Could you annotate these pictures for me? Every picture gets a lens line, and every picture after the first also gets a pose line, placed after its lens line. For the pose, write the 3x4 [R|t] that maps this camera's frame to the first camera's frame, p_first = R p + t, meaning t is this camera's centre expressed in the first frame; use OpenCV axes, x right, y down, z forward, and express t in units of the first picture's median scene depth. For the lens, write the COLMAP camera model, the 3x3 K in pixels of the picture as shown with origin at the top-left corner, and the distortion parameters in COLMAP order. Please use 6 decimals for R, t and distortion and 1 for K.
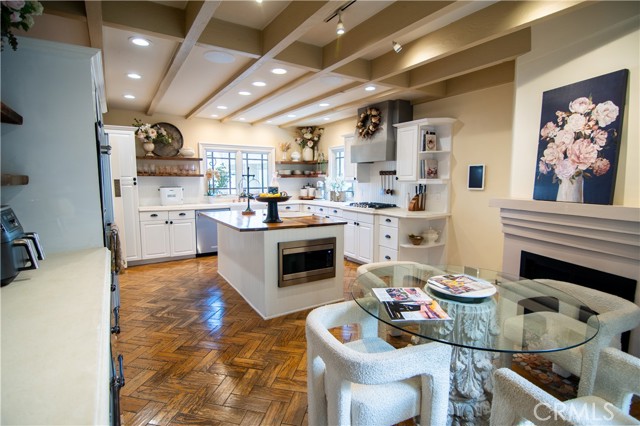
lens RADIAL K [[315.0, 0, 320.0], [0, 315.0, 213.0], [0, 0, 1]] dist [-0.000829, -0.015242]
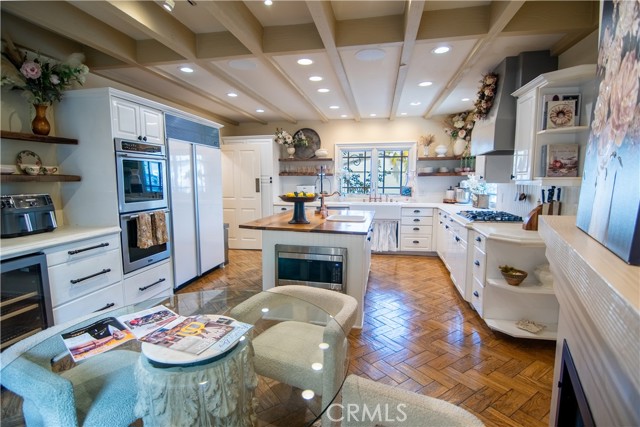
lens RADIAL K [[315.0, 0, 320.0], [0, 315.0, 213.5], [0, 0, 1]] dist [-0.000829, -0.015242]
pose [[0.712580, 0.077449, -0.697303, 0.375261], [-0.074314, 0.996629, 0.034753, -0.025502], [0.697644, 0.027055, 0.715934, 0.241844]]
